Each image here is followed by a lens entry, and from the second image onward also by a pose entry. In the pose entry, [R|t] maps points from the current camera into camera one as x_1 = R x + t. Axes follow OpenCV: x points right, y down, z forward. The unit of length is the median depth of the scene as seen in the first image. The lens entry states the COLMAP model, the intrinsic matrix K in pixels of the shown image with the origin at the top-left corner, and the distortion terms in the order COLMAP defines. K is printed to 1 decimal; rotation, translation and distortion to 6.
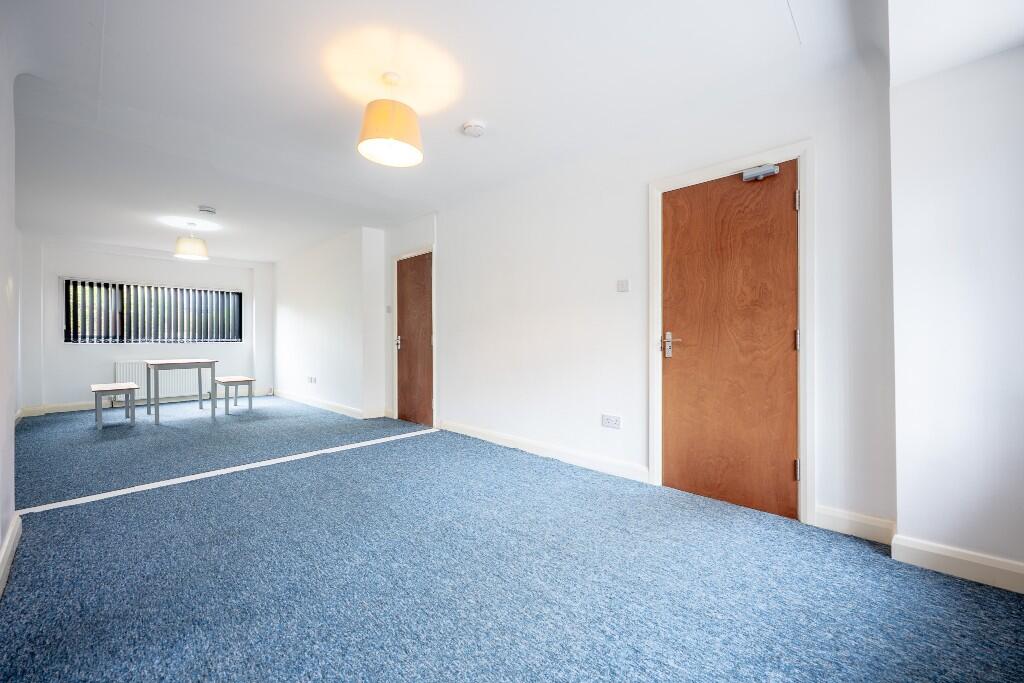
lens RADIAL K [[403.7, 0, 509.4], [0, 403.7, 341.0], [0, 0, 1]] dist [0.000897, -0.000103]
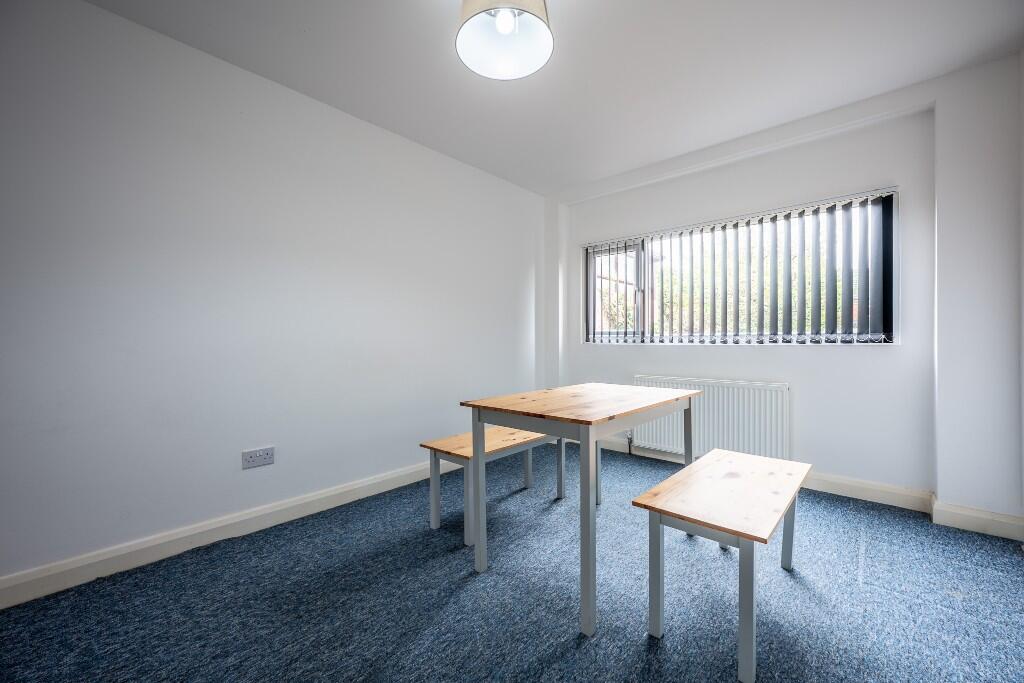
lens RADIAL K [[403.7, 0, 509.4], [0, 403.7, 341.0], [0, 0, 1]] dist [0.000897, -0.000103]
pose [[0.021497, 0.007743, -0.999739, -0.506122], [0.003510, 0.999963, 0.007820, -0.006218], [0.999763, -0.003677, 0.021469, 1.014483]]
